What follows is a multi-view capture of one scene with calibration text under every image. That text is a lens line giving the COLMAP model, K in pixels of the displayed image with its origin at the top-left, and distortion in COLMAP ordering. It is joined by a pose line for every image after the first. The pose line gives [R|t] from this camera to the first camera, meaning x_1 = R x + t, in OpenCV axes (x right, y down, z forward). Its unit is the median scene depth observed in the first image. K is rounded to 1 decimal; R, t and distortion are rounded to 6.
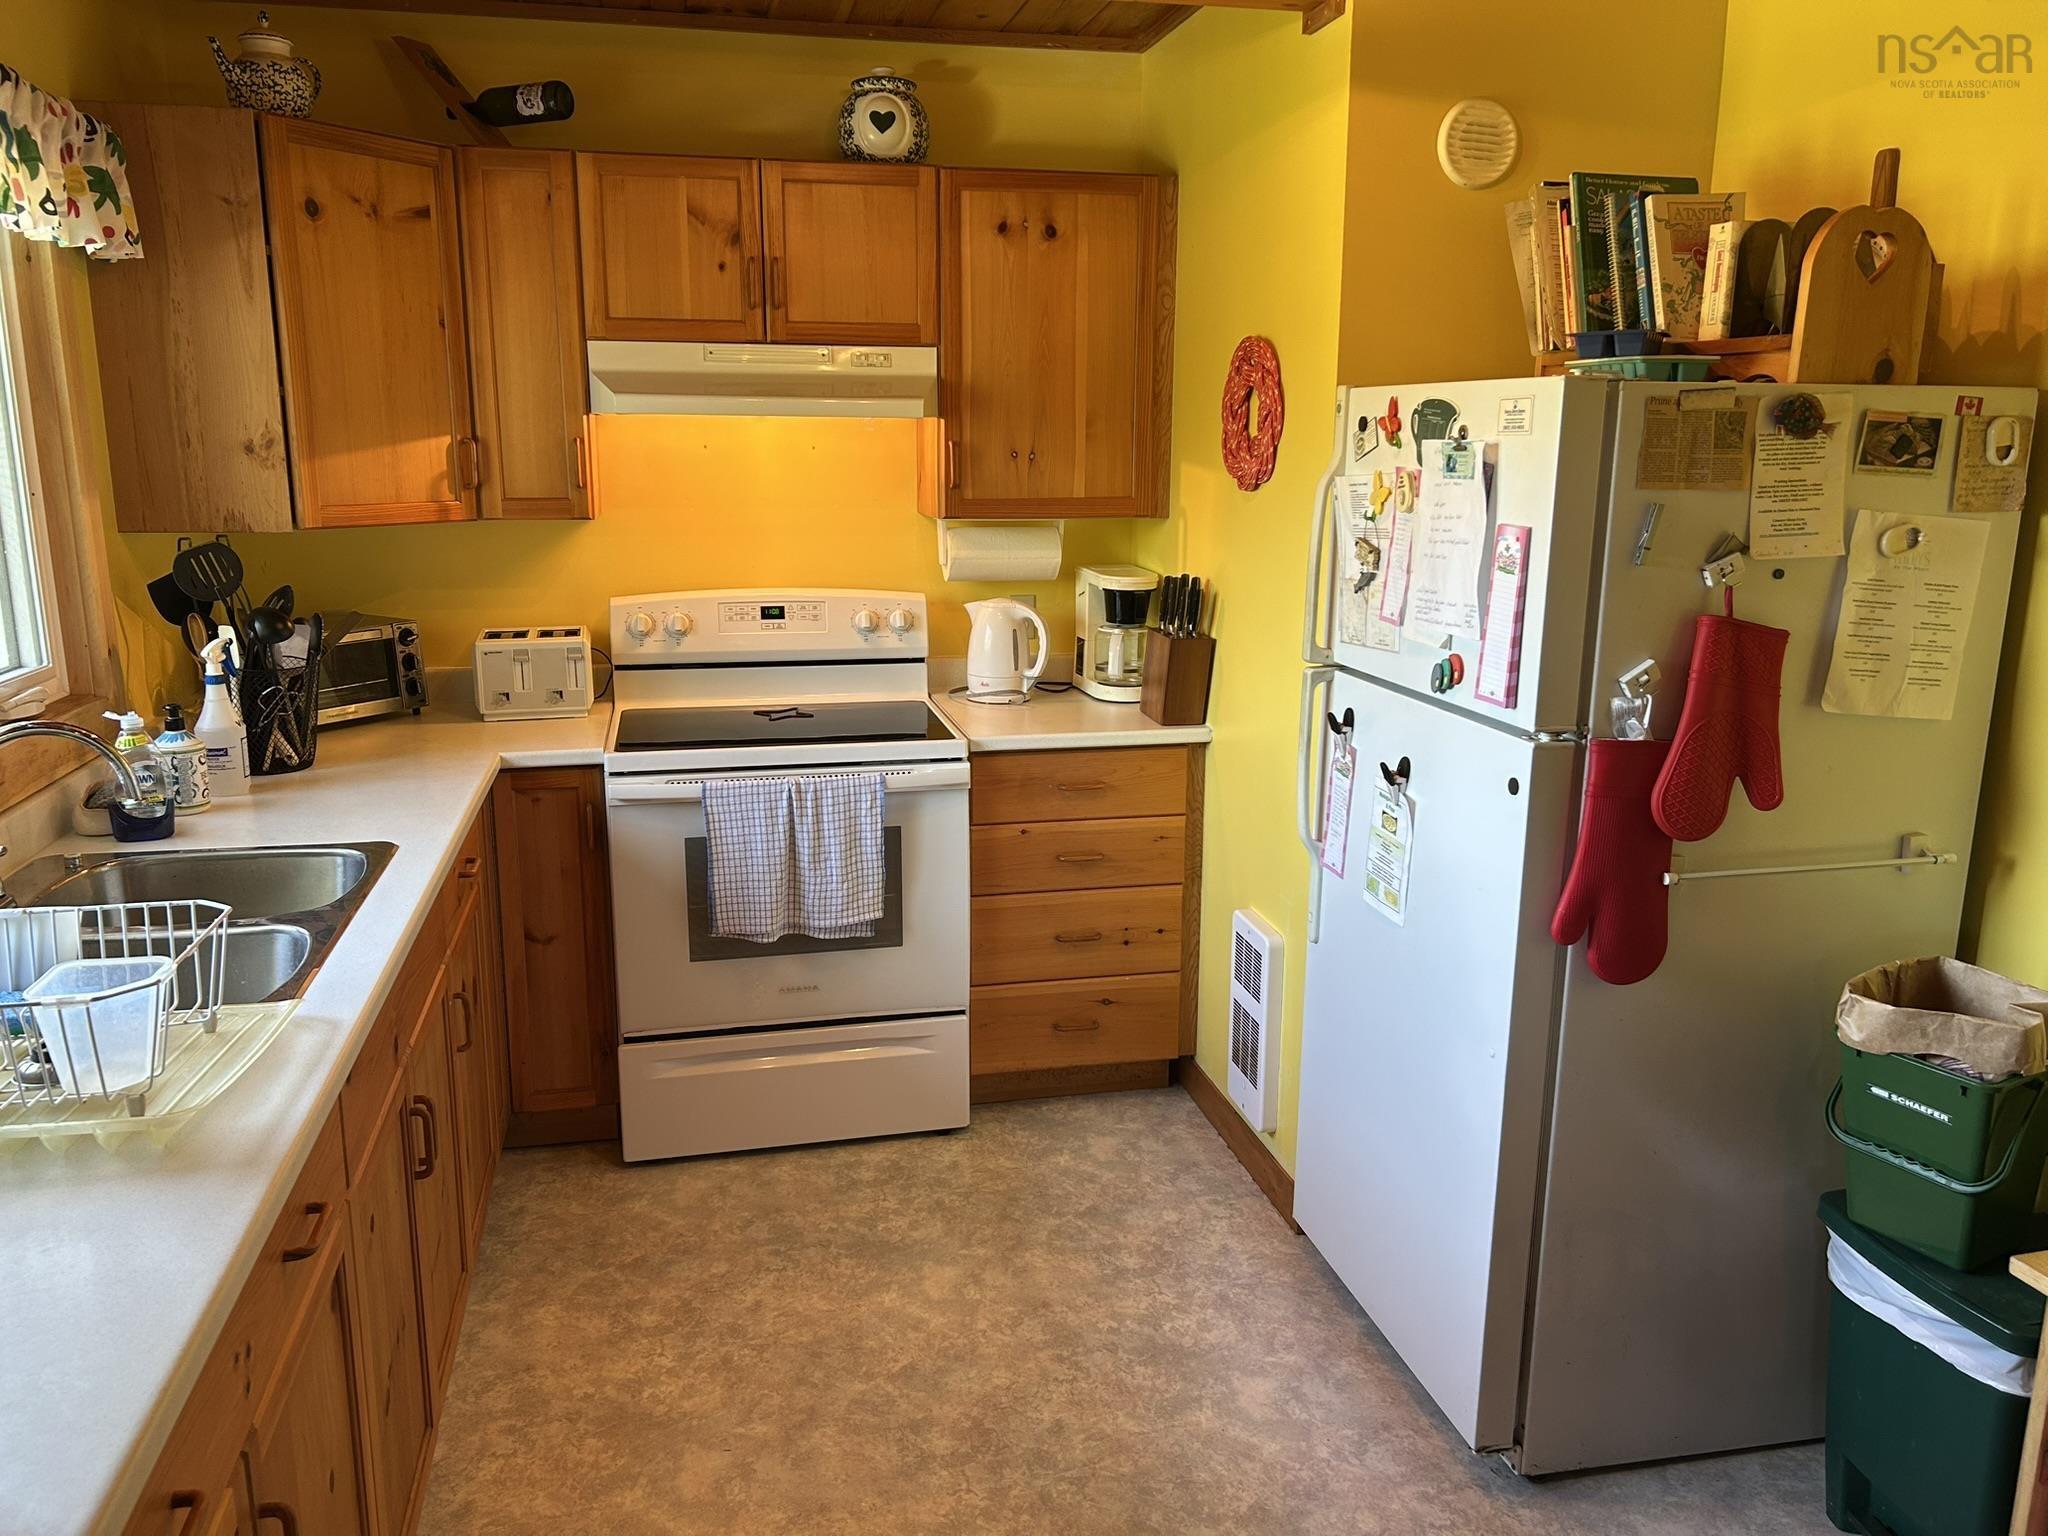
lens RADIAL K [[1550.2, 0, 1030.3], [0, 1550.2, 766.0], [0, 0, 1]] dist [0.046701, -0.042965]
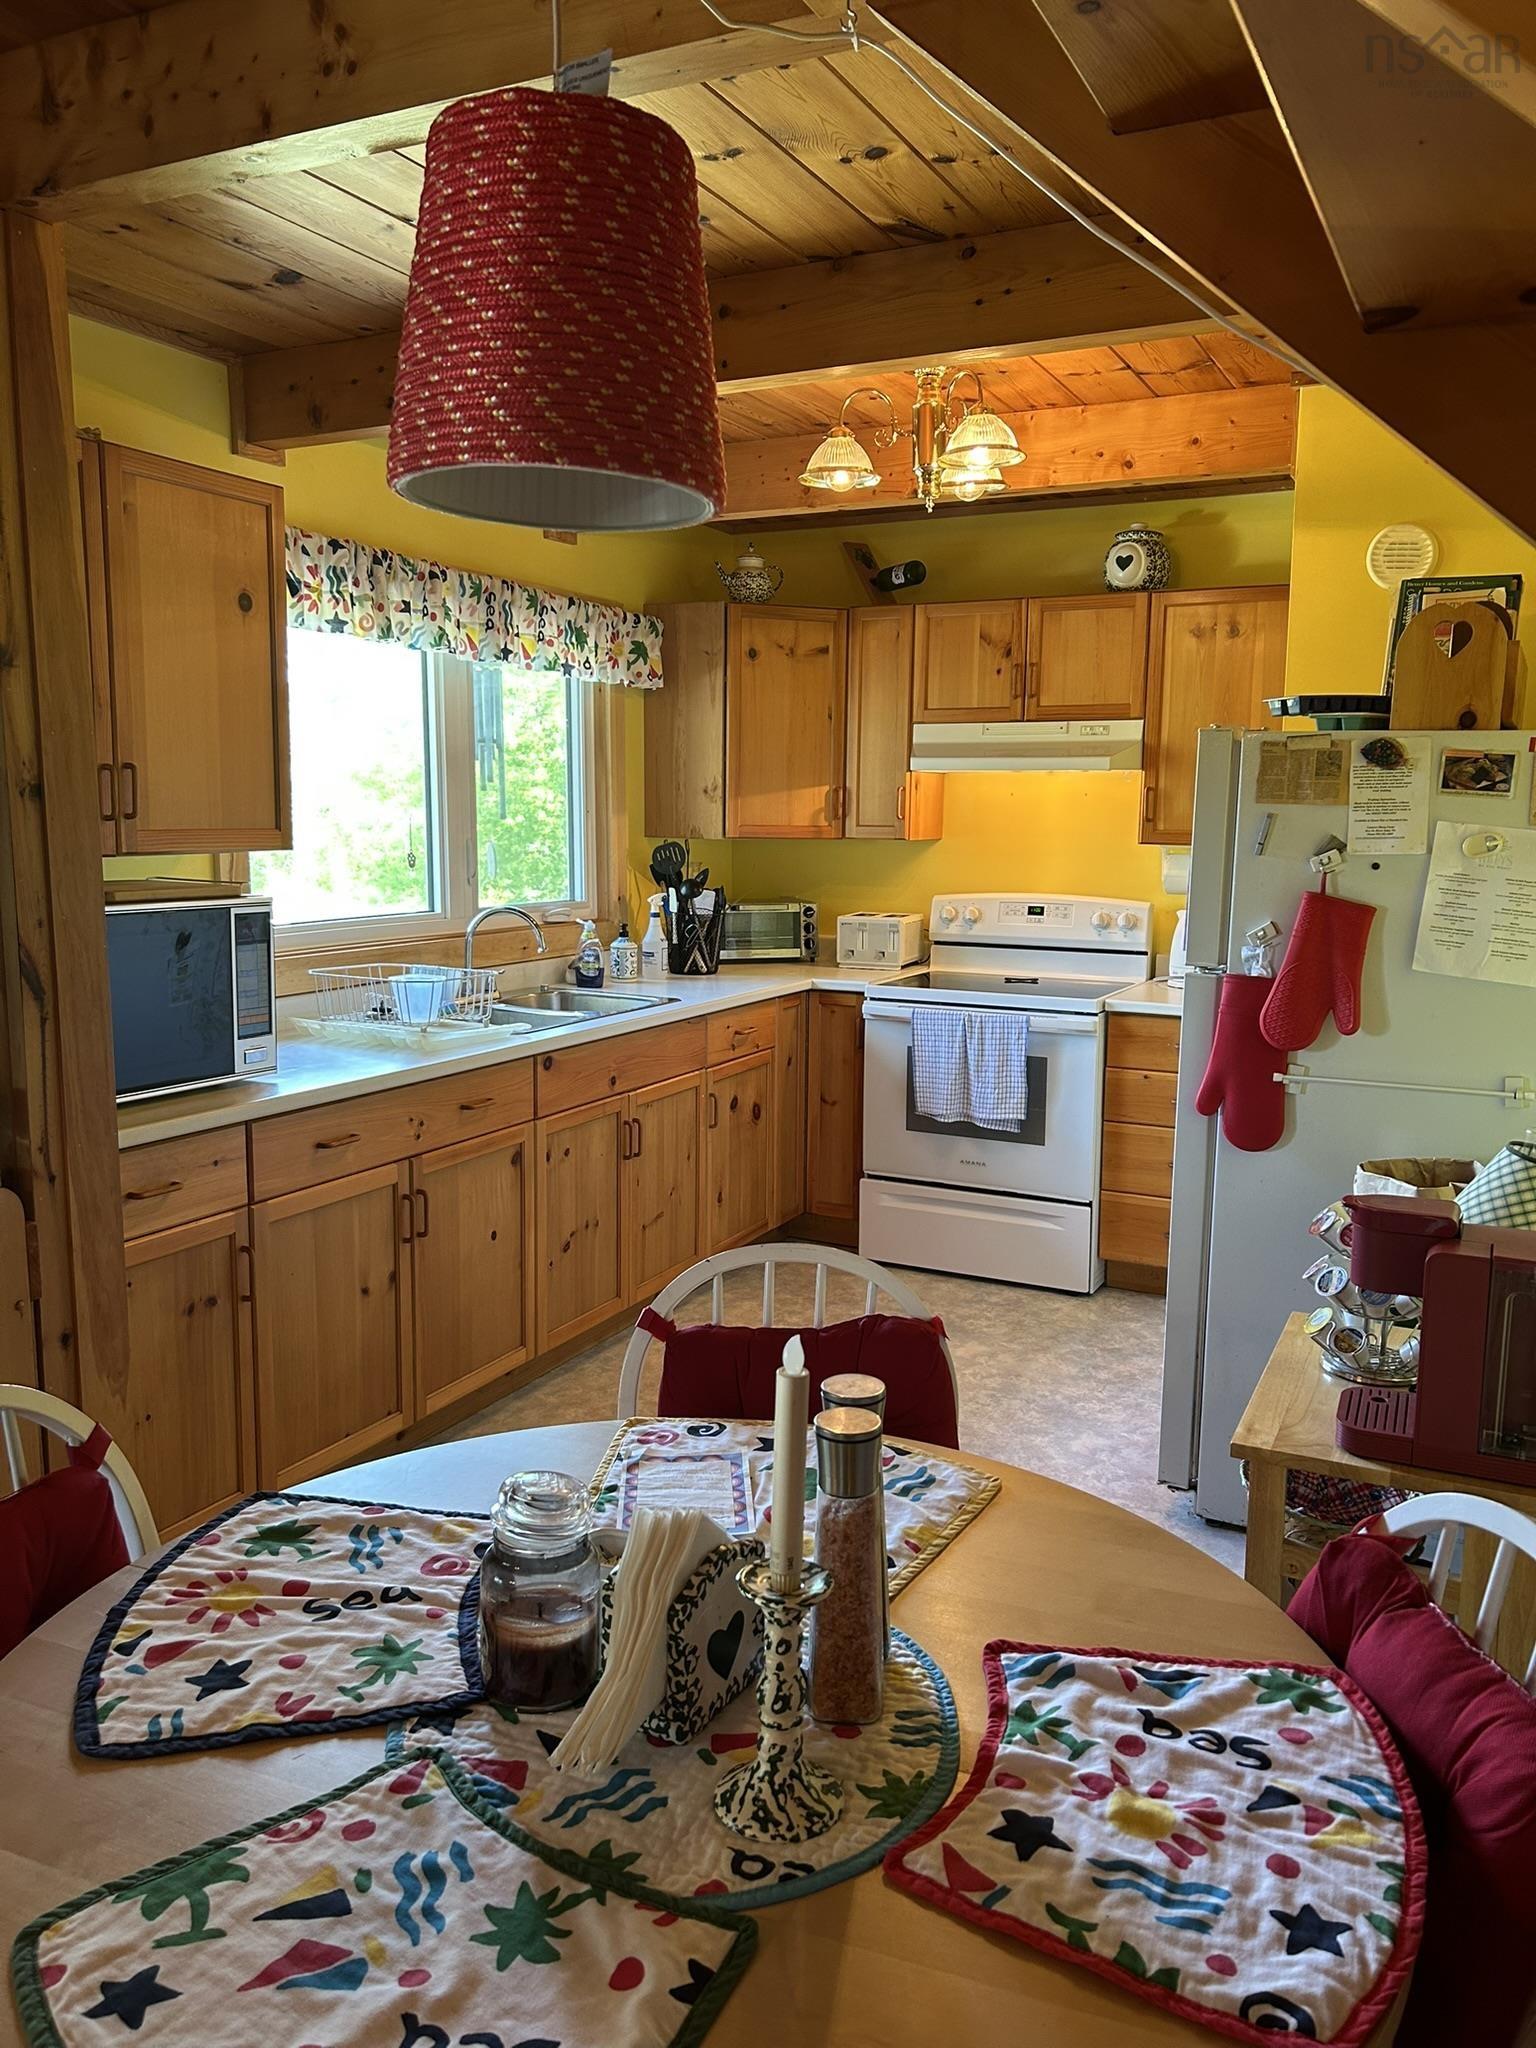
lens RADIAL K [[1550.2, 0, 768.8], [0, 1550.2, 1028.1], [0, 0, 1]] dist [0.046701, -0.042965]
pose [[0.772178, 0.096114, -0.628095, 0.632954], [-0.142161, 0.989568, -0.023344, 0.085421], [0.619299, 0.107316, 0.777786, -0.263063]]
